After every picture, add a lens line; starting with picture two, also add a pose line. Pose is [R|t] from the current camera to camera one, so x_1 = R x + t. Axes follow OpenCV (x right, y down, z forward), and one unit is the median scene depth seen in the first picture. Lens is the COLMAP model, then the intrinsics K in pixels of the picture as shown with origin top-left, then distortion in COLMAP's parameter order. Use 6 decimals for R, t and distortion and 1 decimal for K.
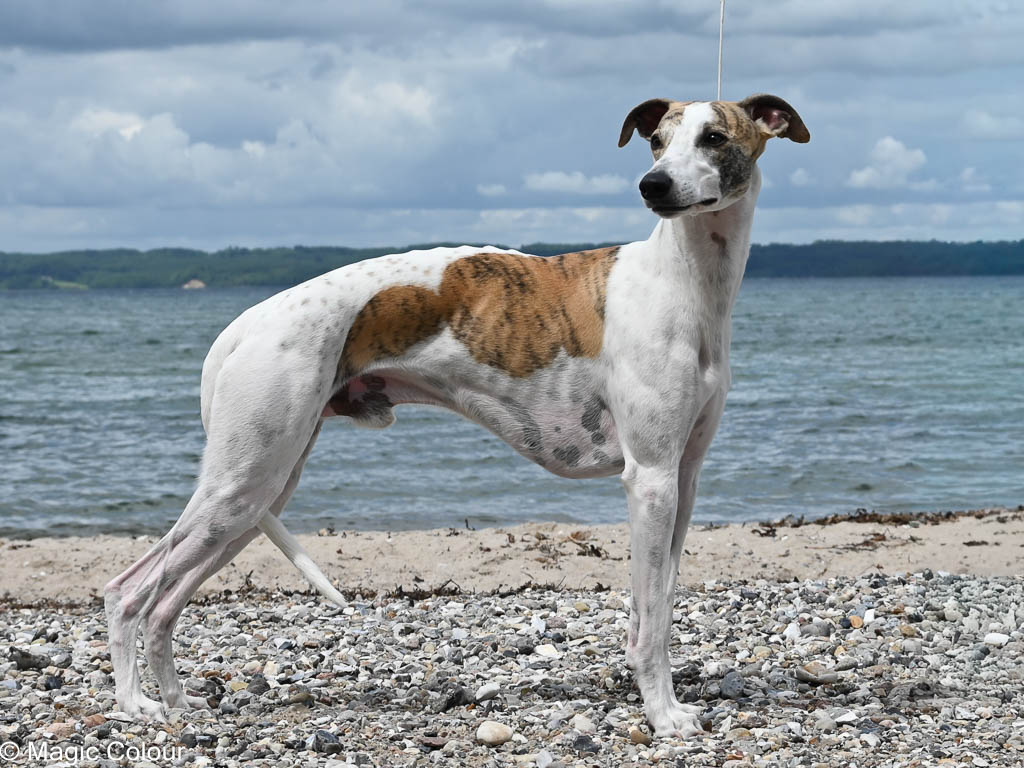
lens RADIAL K [[3356.9, 0, 554.2], [0, 3356.9, 384.3], [0, 0, 1]] dist [-0.042099, -0.099164]
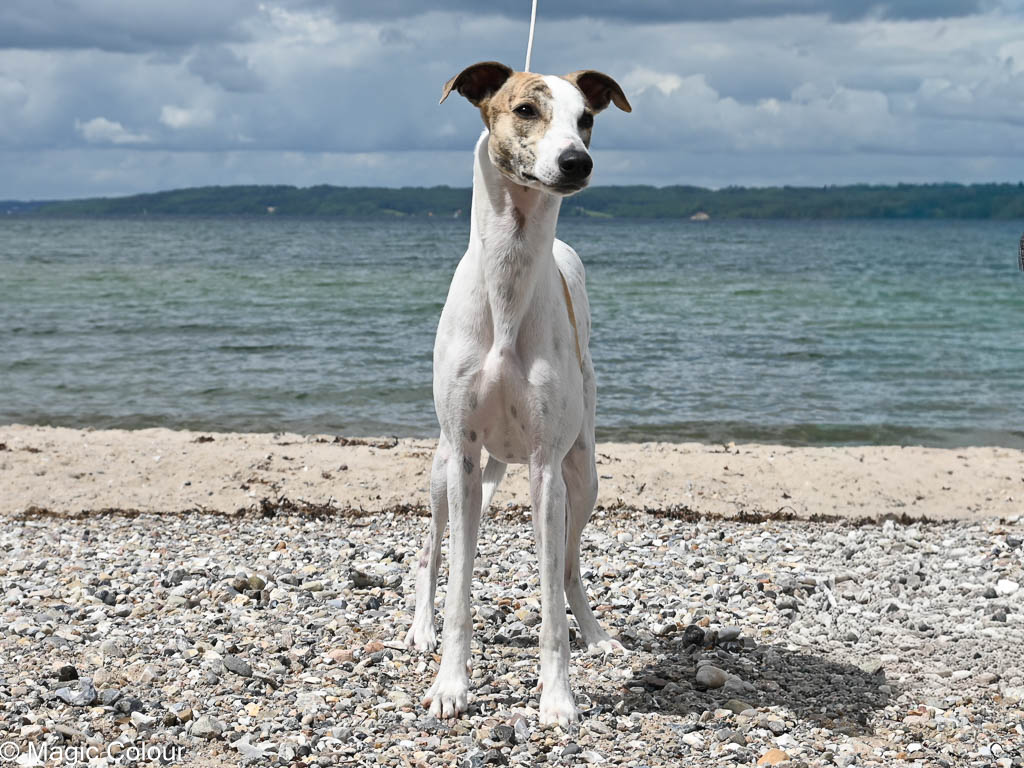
lens RADIAL K [[2765.3, 0, 512.0], [0, 2765.3, 384.0], [0, 0, 1]] dist [-0.007442, -0.094510]
pose [[0.983243, 0.032886, -0.179310, 0.058521], [-0.027043, 0.999024, 0.034936, -0.019295], [0.180284, -0.029502, 0.983172, 0.048850]]
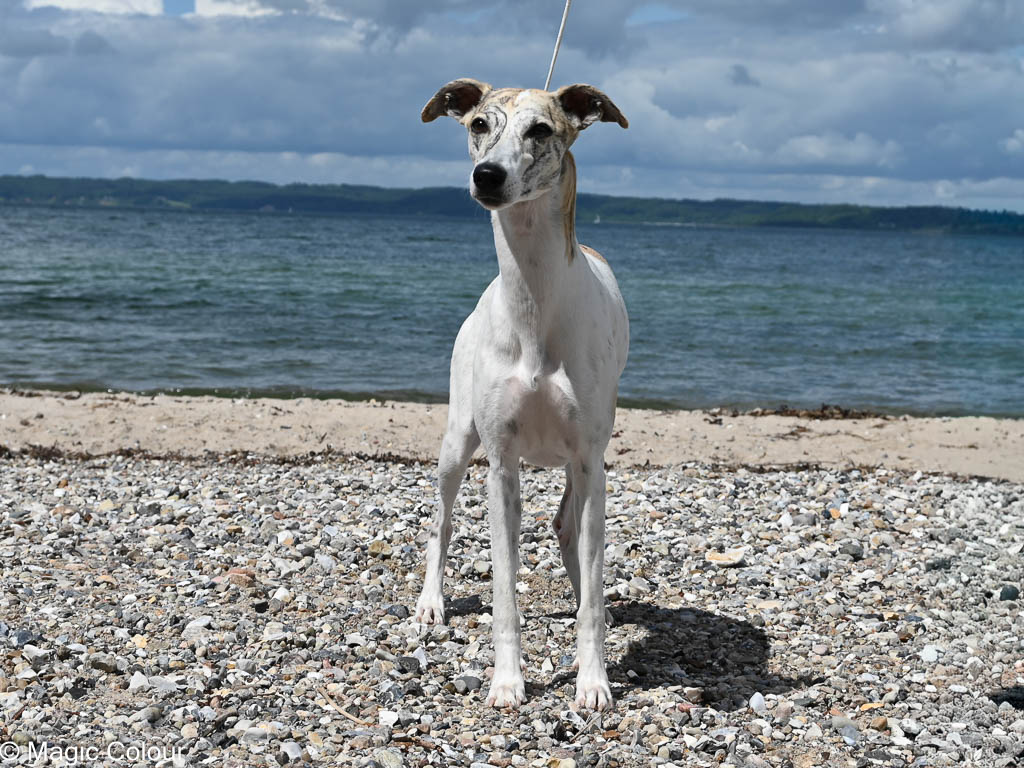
lens RADIAL K [[2376.9, 0, 512.0], [0, 2376.9, 384.0], [0, 0, 1]] dist [-0.031450, 0.109987]
pose [[0.998791, 0.049158, 0.000815, -0.030002], [-0.049153, 0.998022, 0.039195, -0.004987], [0.001113, -0.039188, 0.999231, 0.120727]]
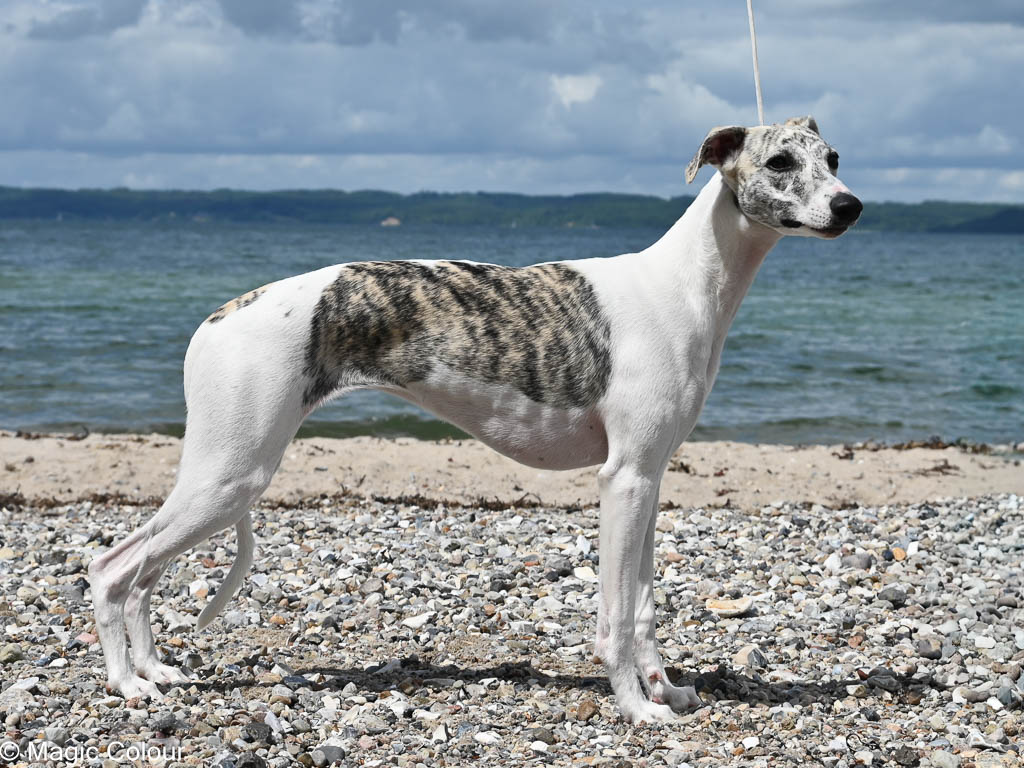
lens RADIAL K [[2823.7, 0, 565.3], [0, 2823.7, 383.5], [0, 0, 1]] dist [-0.044537, 0.384259]
pose [[0.998249, 0.034068, -0.048365, 0.027661], [-0.032893, 0.999149, 0.024885, 0.001735], [0.049171, -0.023250, 0.998520, 0.142314]]
